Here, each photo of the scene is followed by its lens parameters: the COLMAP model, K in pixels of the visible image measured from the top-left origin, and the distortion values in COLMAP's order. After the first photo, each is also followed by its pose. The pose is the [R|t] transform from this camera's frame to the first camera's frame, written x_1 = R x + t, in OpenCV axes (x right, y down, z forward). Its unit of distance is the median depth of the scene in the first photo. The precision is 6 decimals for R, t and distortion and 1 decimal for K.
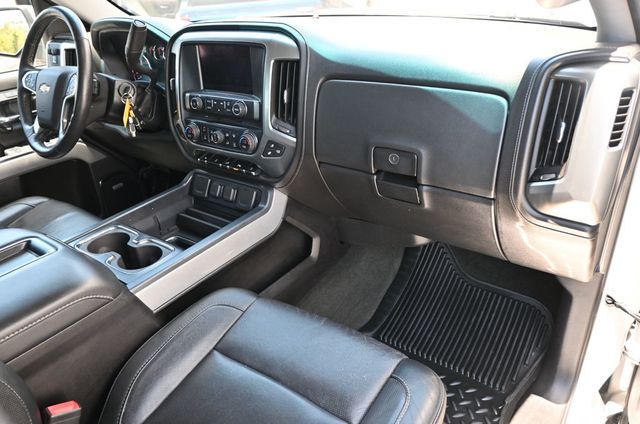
lens RADIAL K [[472.5, 0, 320.5], [0, 472.5, 213.4], [0, 0, 1]] dist [0.002989, 0.003195]
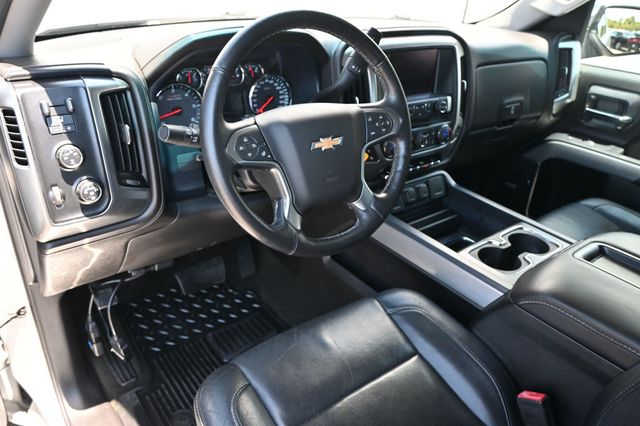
lens RADIAL K [[472.5, 0, 319.4], [0, 472.5, 214.0], [0, 0, 1]] dist [0.002989, 0.003195]
pose [[0.273763, -0.380188, 0.883465, -1.276391], [0.368399, 0.889953, 0.268823, -0.386863], [-0.888446, 0.251874, 0.383697, 0.872244]]
